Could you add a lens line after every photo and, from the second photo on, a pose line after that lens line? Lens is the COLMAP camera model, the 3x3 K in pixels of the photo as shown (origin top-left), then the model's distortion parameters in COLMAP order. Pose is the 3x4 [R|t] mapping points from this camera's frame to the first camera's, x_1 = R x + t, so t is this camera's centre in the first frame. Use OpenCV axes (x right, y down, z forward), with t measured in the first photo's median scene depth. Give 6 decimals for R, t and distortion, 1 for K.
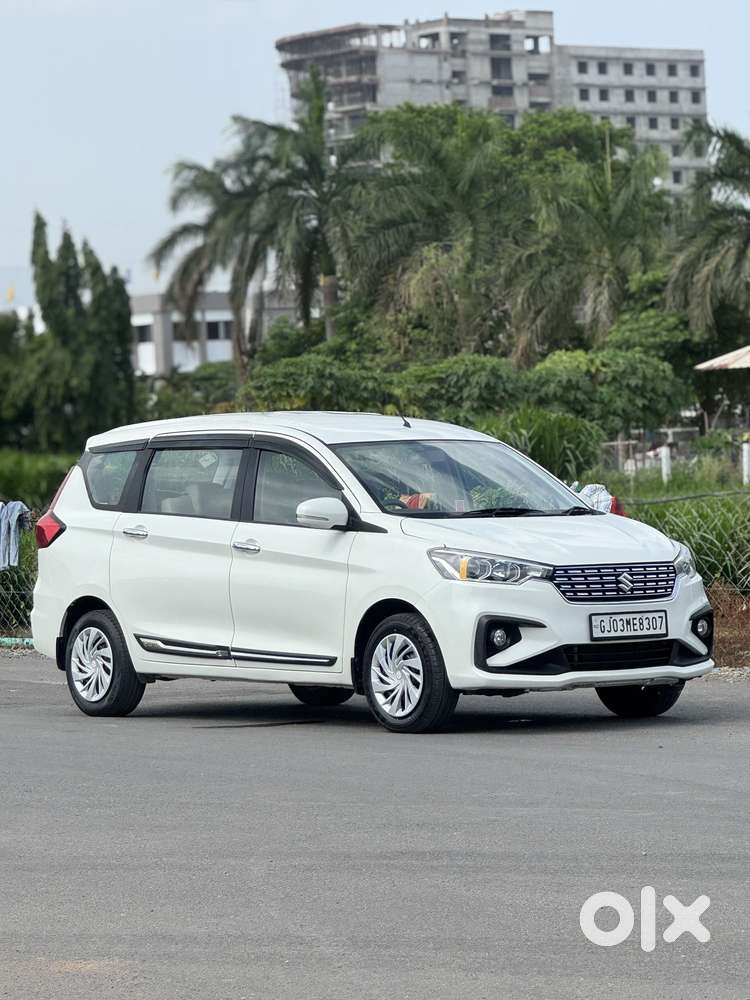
lens RADIAL K [[3667.3, 0, 375.0], [0, 3667.3, 500.0], [0, 0, 1]] dist [-0.094105, 3.493756]
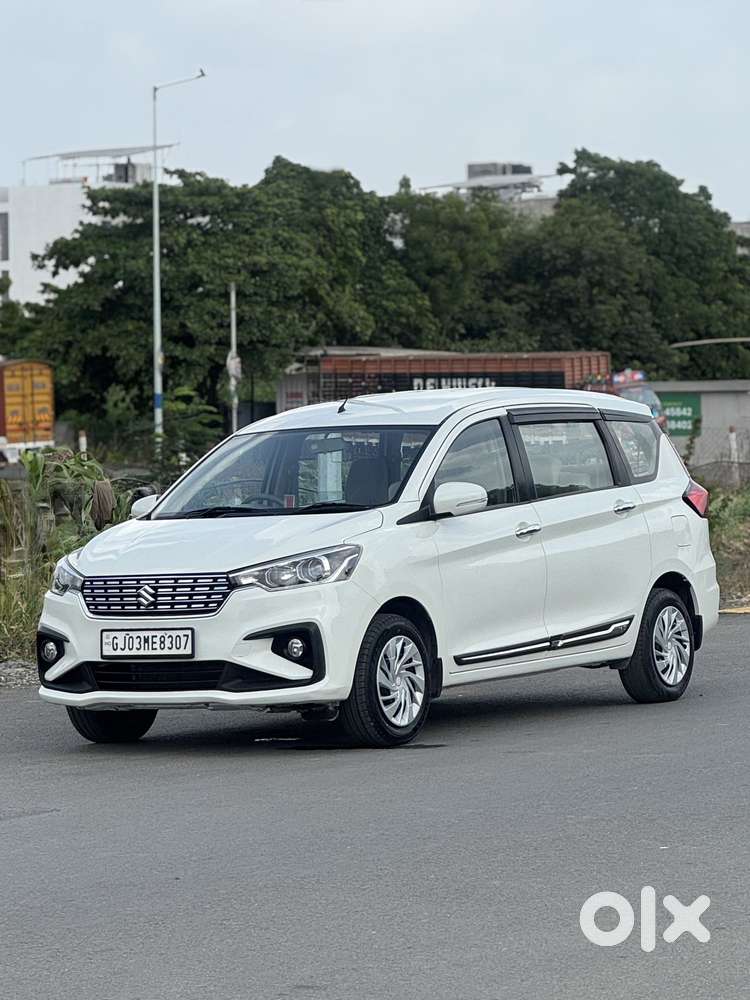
lens RADIAL K [[3667.3, 0, 375.0], [0, 3667.3, 500.0], [0, 0, 1]] dist [-0.094105, 3.493756]
pose [[0.340488, 0.011632, -0.940177, 0.939125], [0.034986, 0.999074, 0.025031, -0.021966], [0.939598, -0.041415, 0.339766, 0.744731]]
